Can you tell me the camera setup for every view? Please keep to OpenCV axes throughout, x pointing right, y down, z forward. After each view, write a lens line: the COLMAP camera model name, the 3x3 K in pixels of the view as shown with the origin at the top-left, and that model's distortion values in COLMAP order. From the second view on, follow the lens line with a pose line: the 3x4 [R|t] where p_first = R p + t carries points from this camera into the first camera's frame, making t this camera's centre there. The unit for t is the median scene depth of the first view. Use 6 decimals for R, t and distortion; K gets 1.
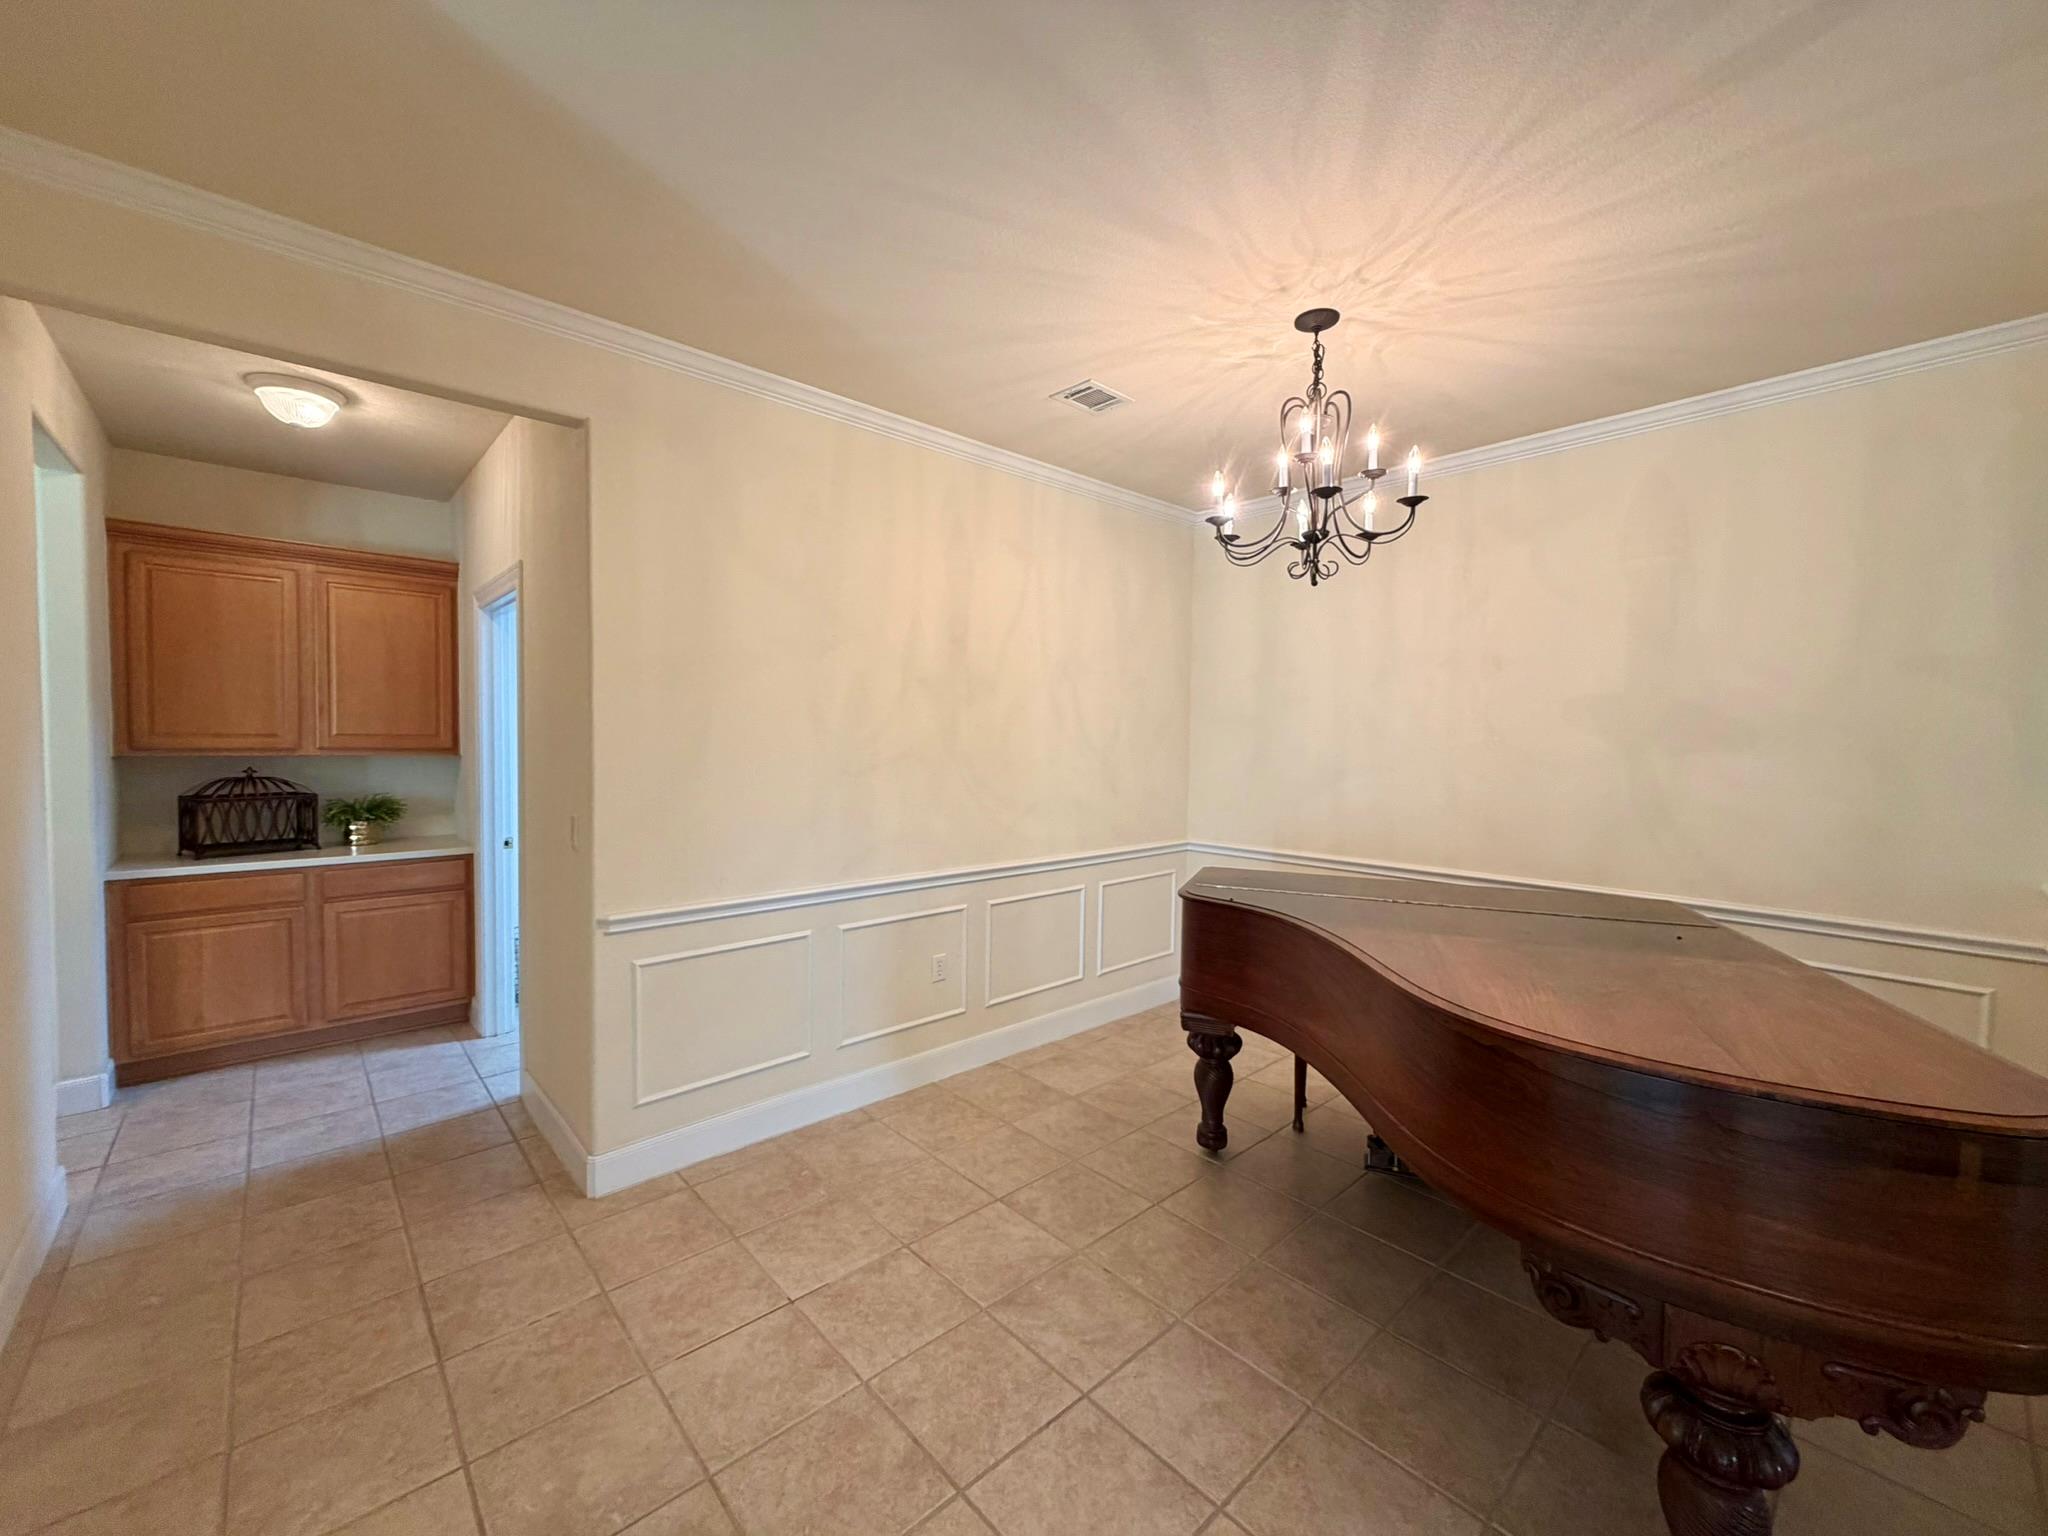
lens RADIAL K [[816.4, 0, 1026.1], [0, 816.4, 763.0], [0, 0, 1]] dist [-0.002411, -0.000260]
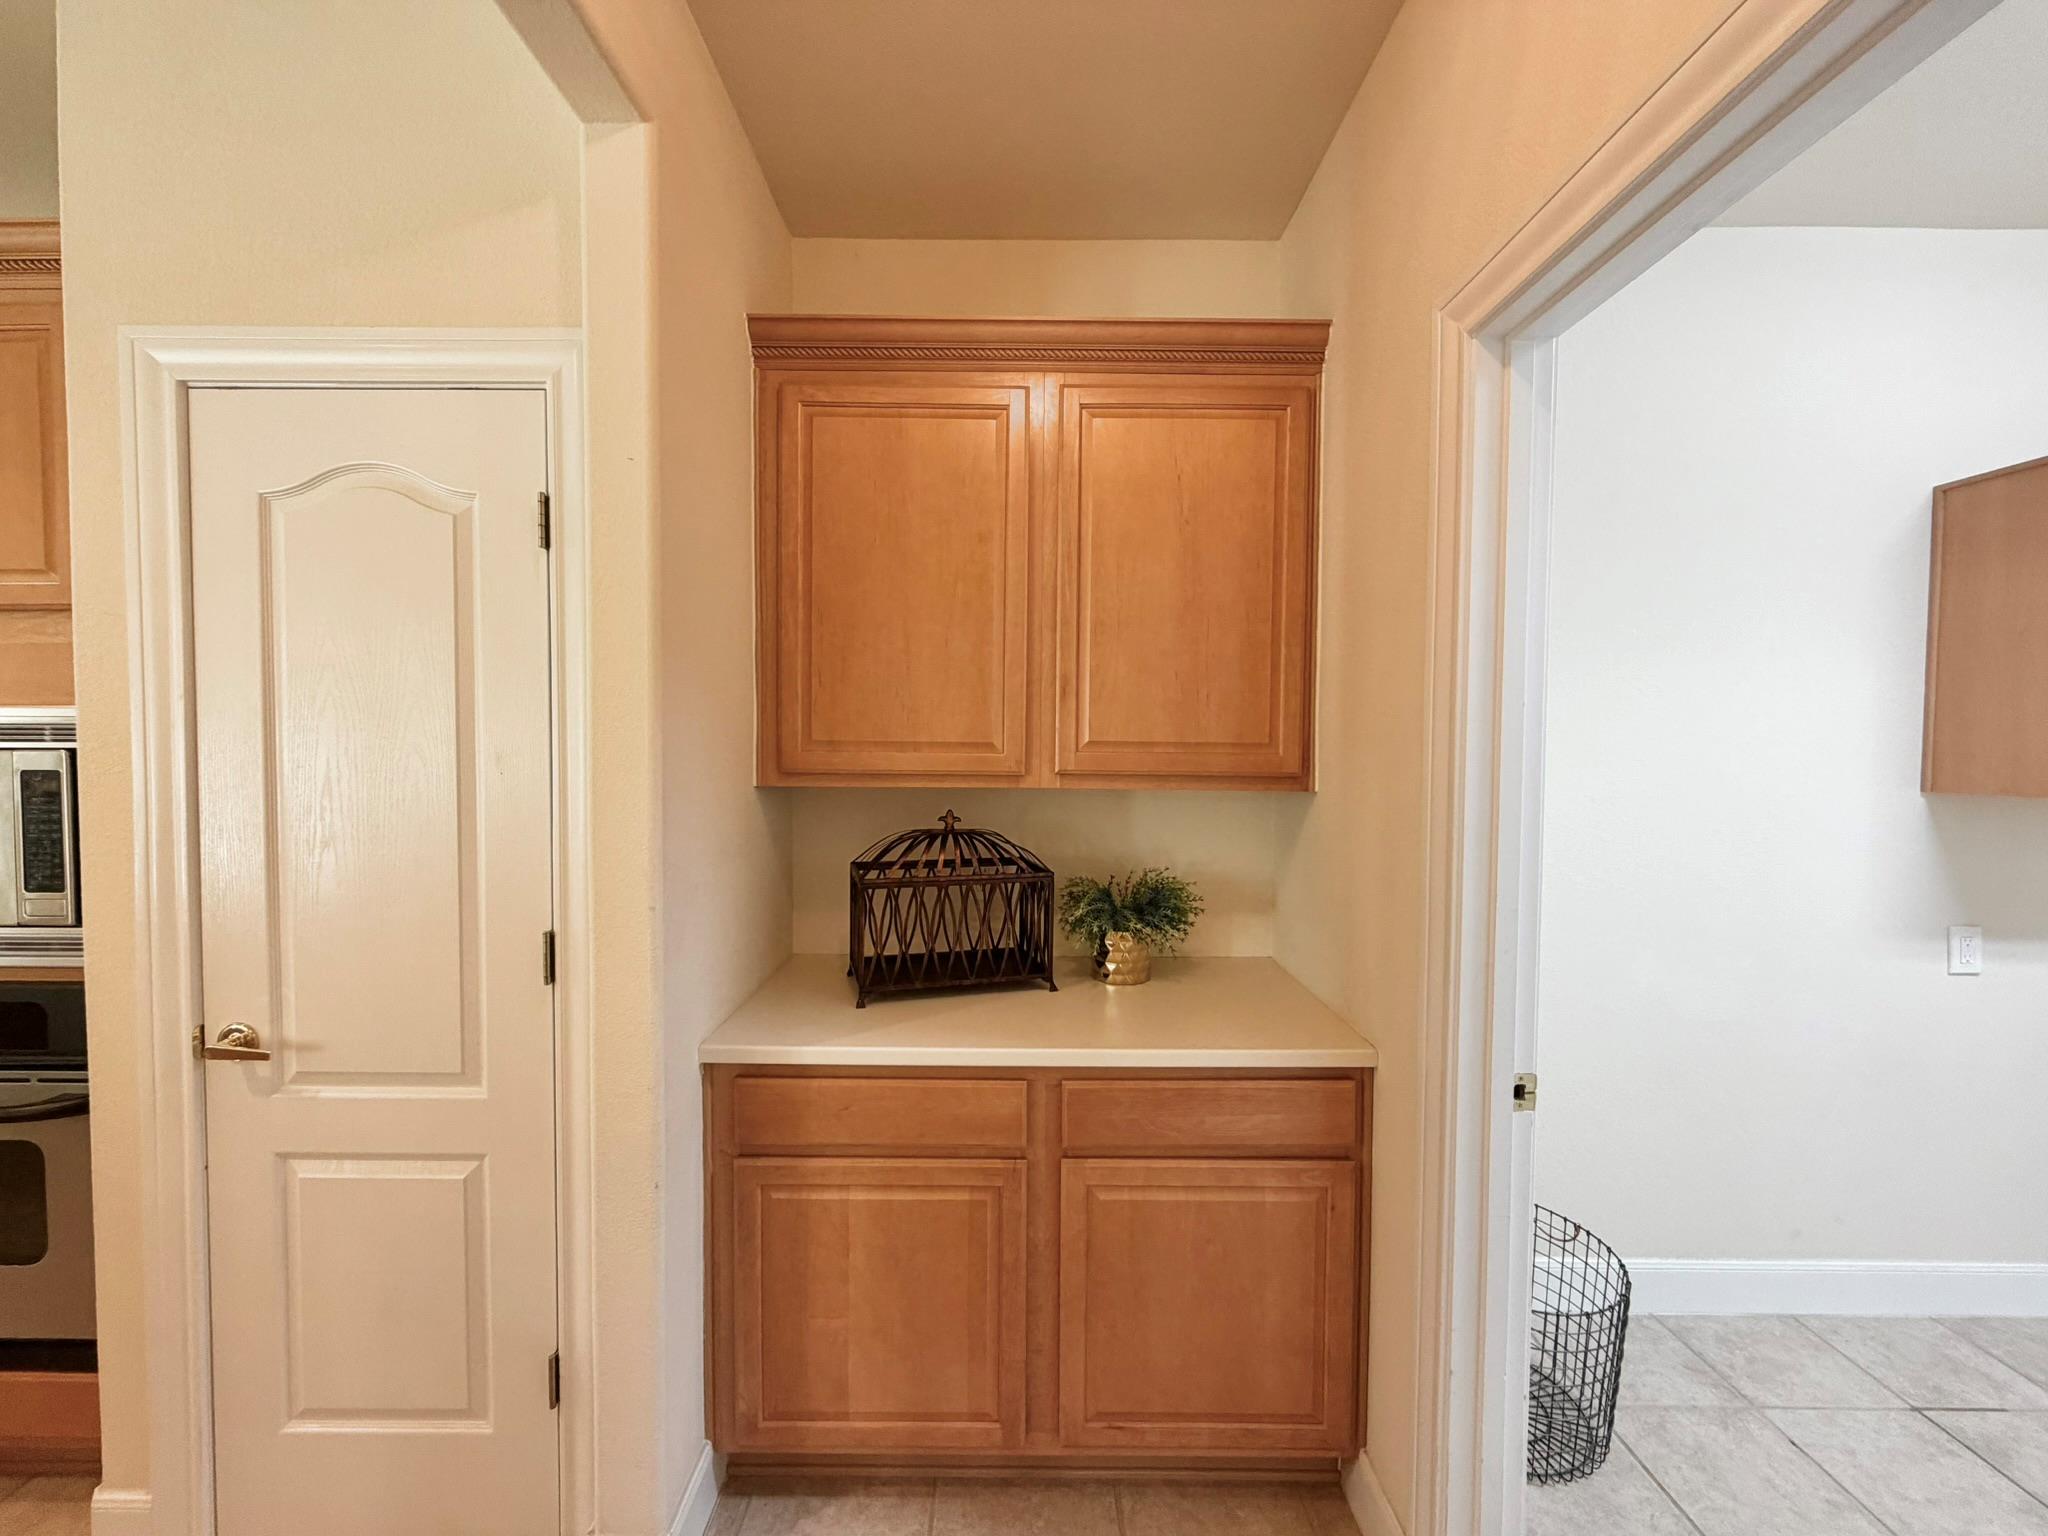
lens RADIAL K [[816.4, 0, 1025.9], [0, 816.4, 773.8], [0, 0, 1]] dist [-0.002411, -0.000260]
pose [[0.739538, 0.018072, -0.672872, -0.572936], [-0.020309, 0.999783, 0.004532, -0.019321], [0.672808, 0.010314, 0.739745, 0.648203]]
